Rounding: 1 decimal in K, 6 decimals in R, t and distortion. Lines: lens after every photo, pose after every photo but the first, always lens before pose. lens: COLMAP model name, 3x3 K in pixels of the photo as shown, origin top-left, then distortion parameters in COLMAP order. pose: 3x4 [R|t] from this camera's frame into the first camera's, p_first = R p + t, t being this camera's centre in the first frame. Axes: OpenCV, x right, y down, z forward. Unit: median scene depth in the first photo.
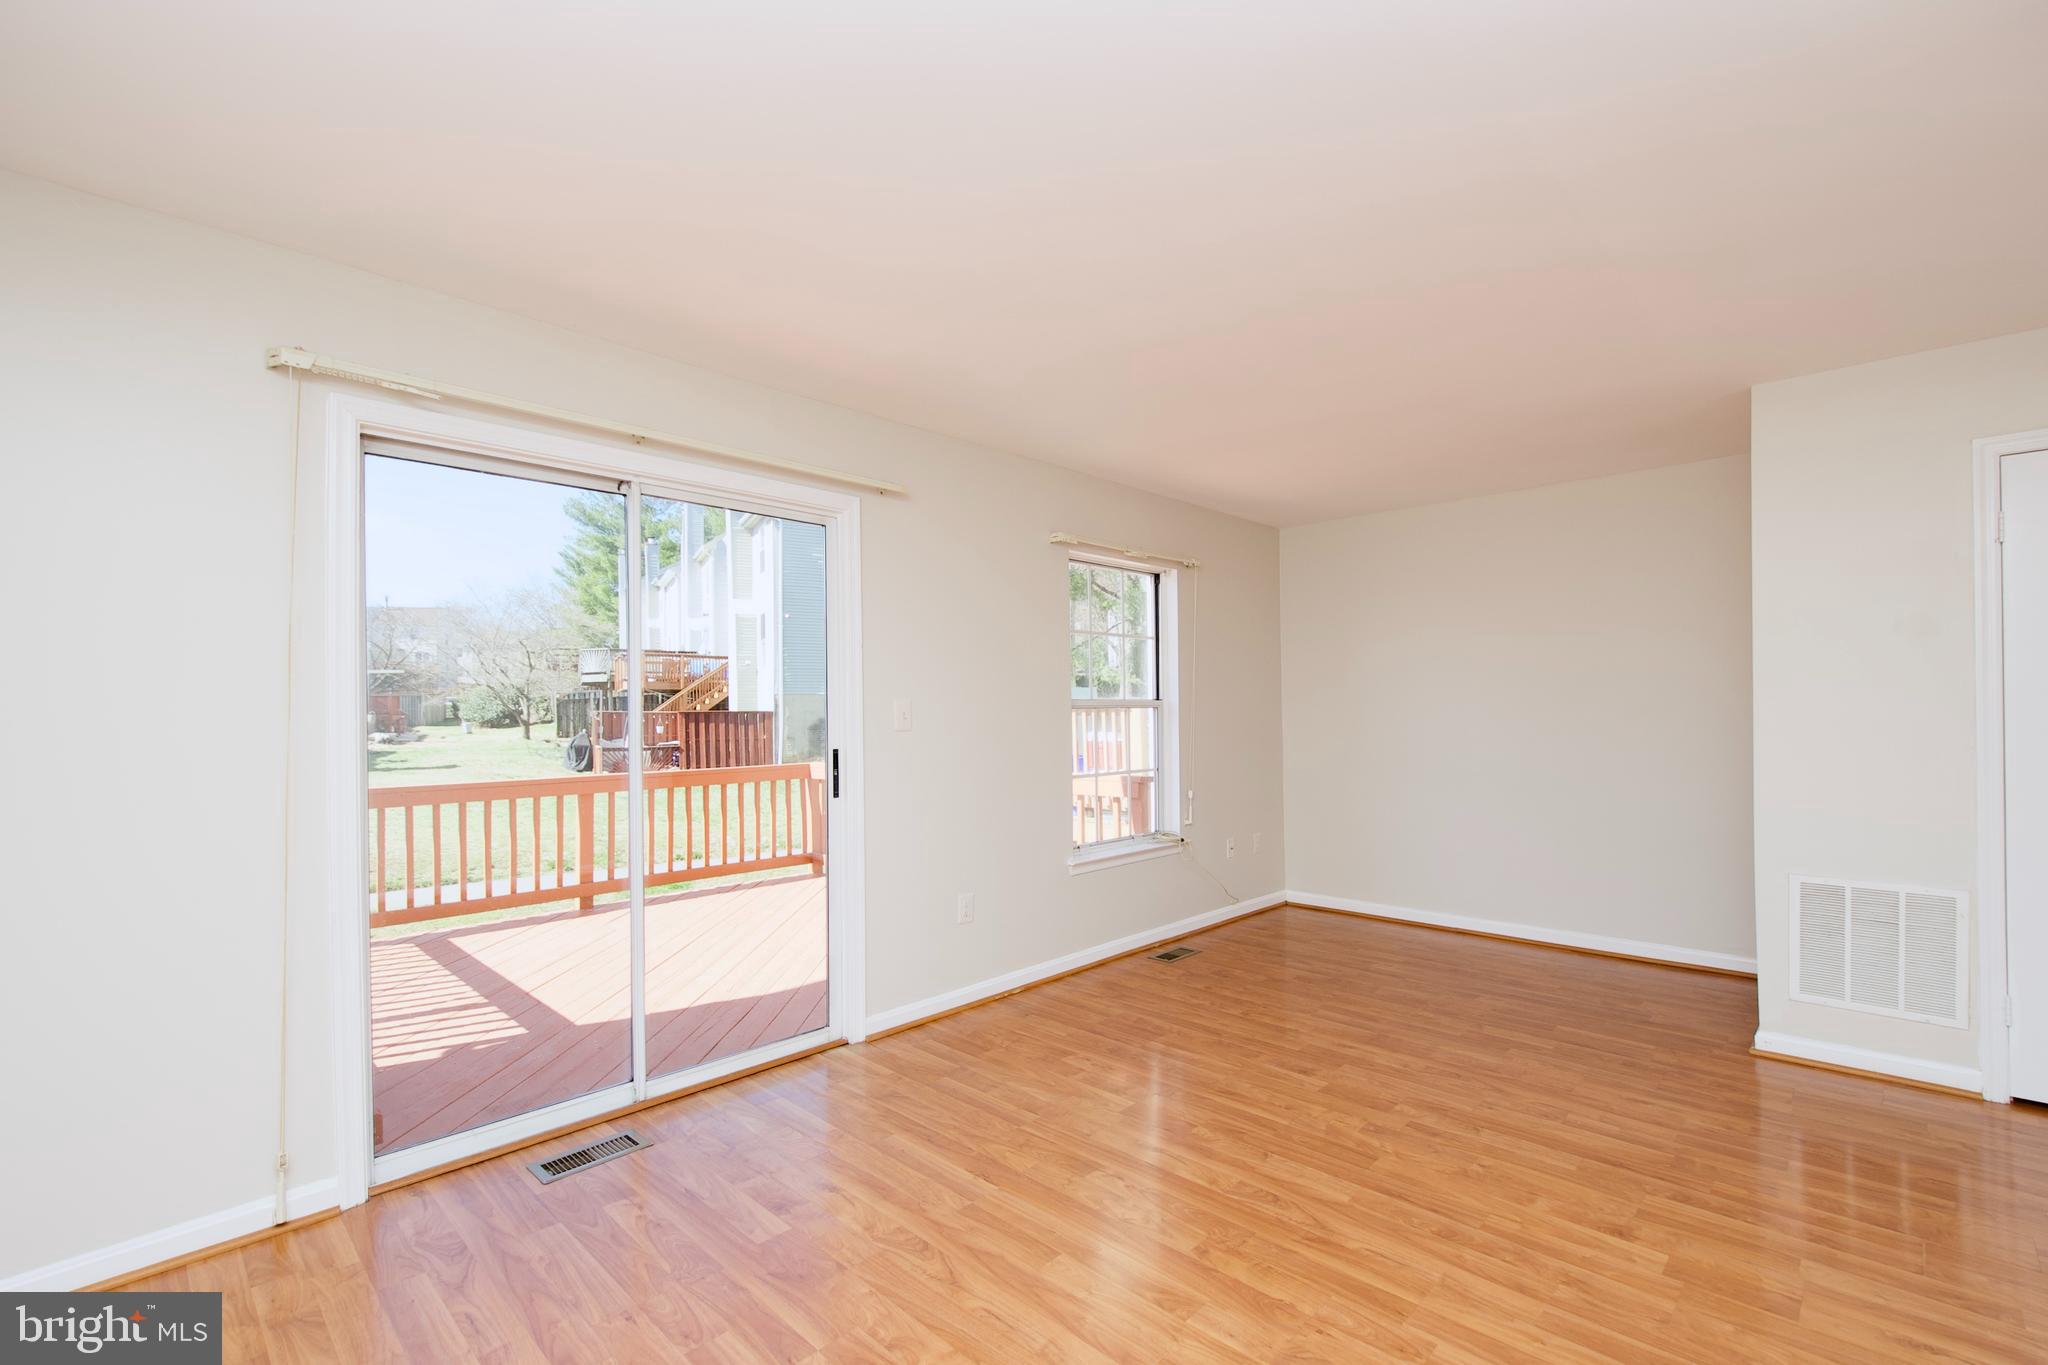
lens RADIAL K [[898.7, 0, 1038.7], [0, 898.7, 710.8], [0, 0, 1]] dist [0.016153, -0.010168]
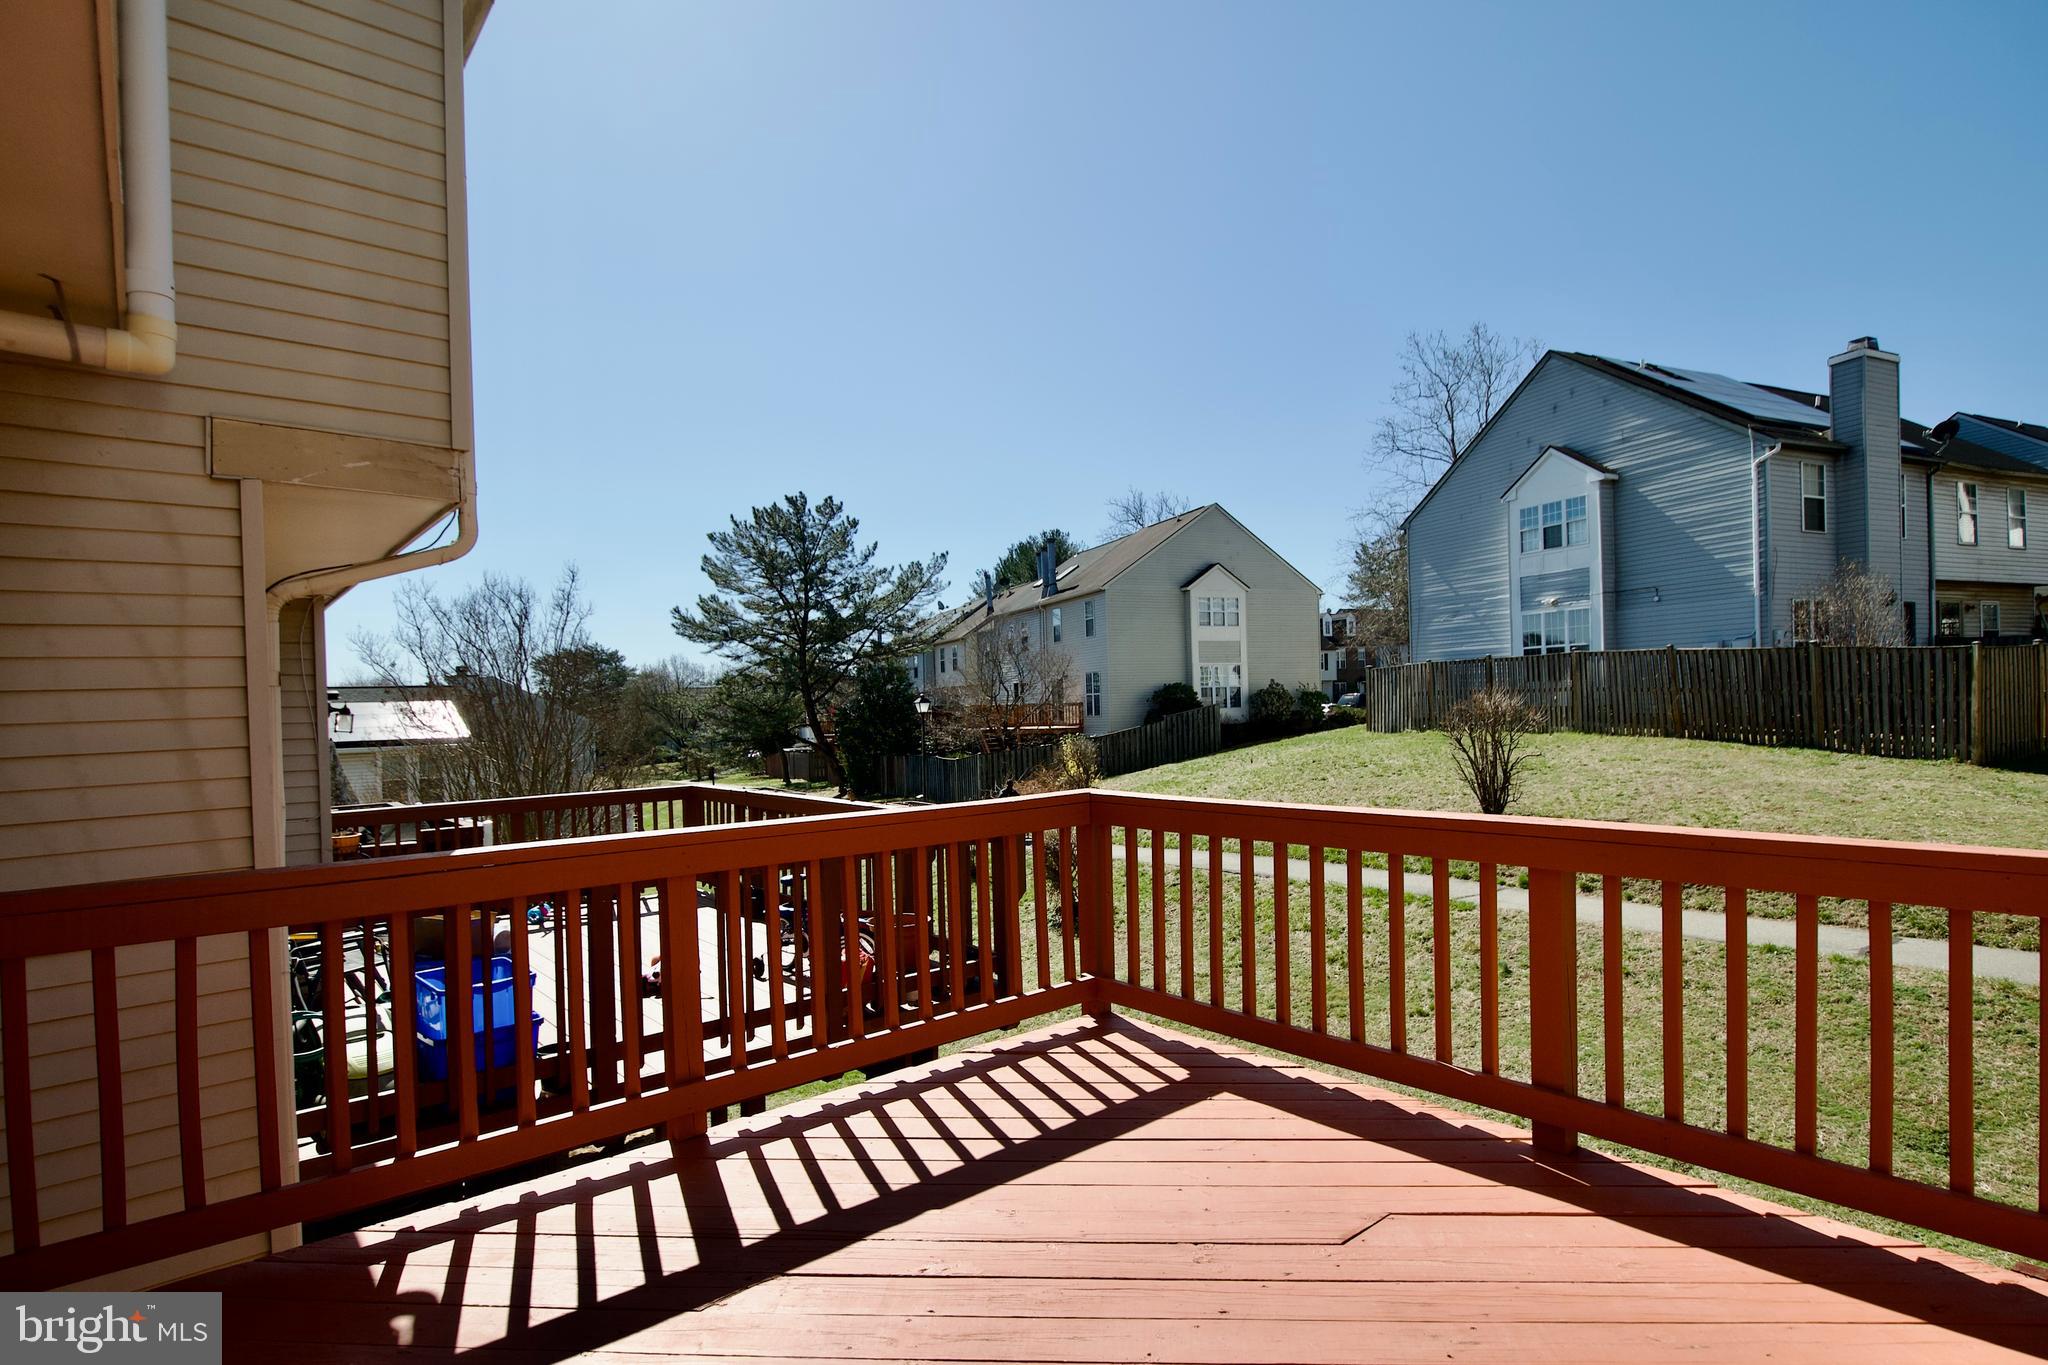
lens RADIAL K [[1014.6, 0, 1041.7], [0, 1014.6, 714.6], [0, 0, 1]] dist [0.013429, -0.014736]
pose [[-0.077685, 0.023903, -0.996691, -0.054165], [0.030405, 0.999304, 0.021596, 0.011549], [0.996514, -0.028627, -0.078358, 1.253459]]
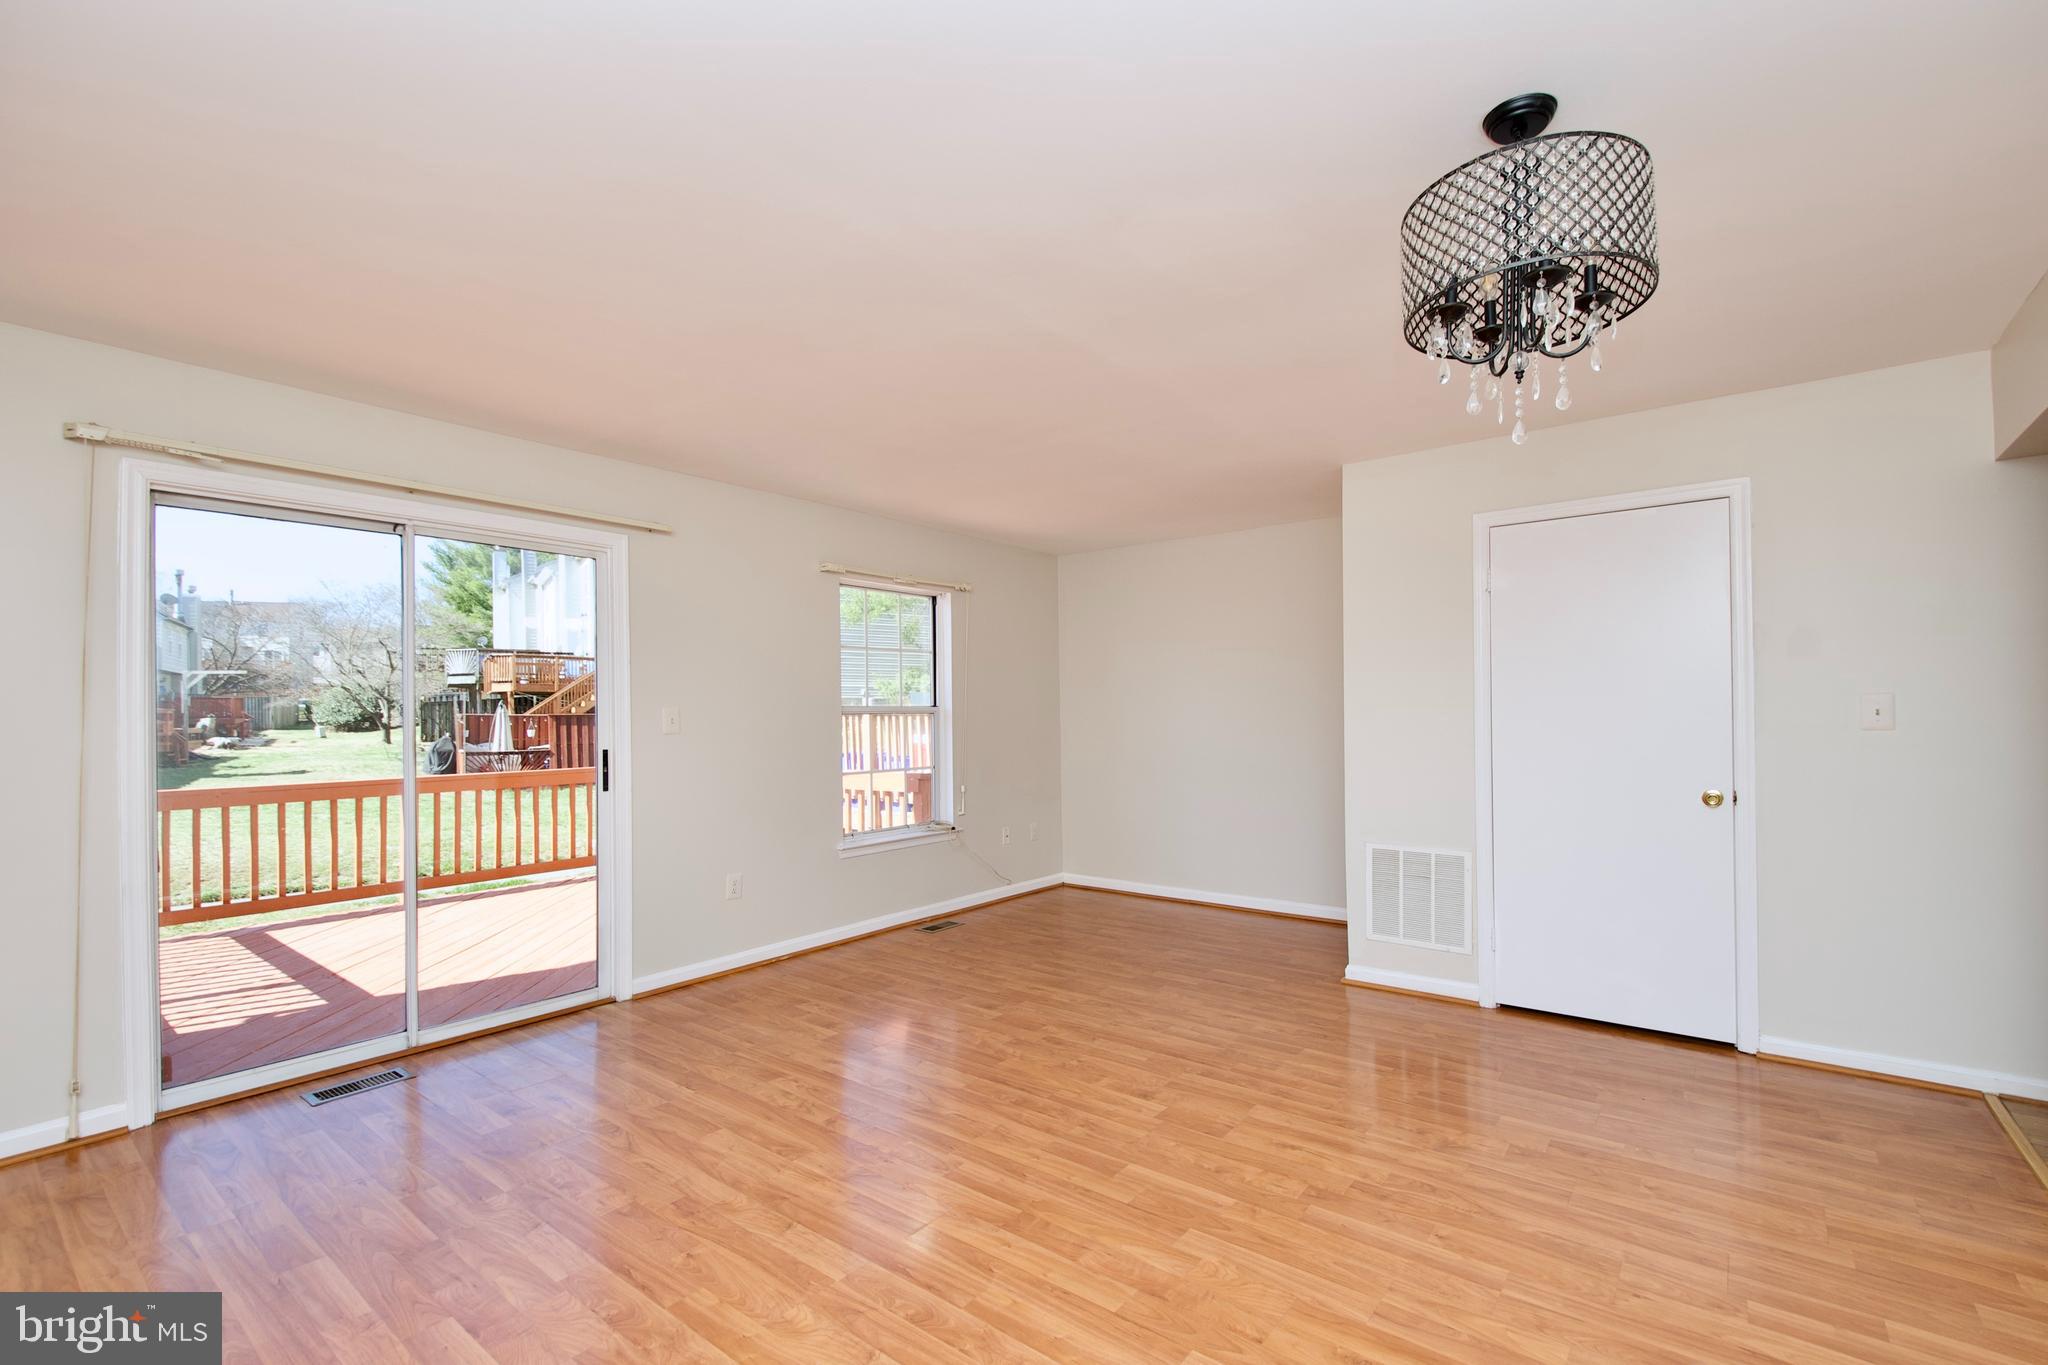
lens RADIAL K [[899.5, 0, 1040.3], [0, 899.5, 709.0], [0, 0, 1]] dist [0.006821, -0.005783]
pose [[0.994459, 0.000734, 0.105123, 0.179711], [-0.000214, 0.999988, -0.004958, -0.003620], [-0.105125, 0.004908, 0.994447, -0.187856]]
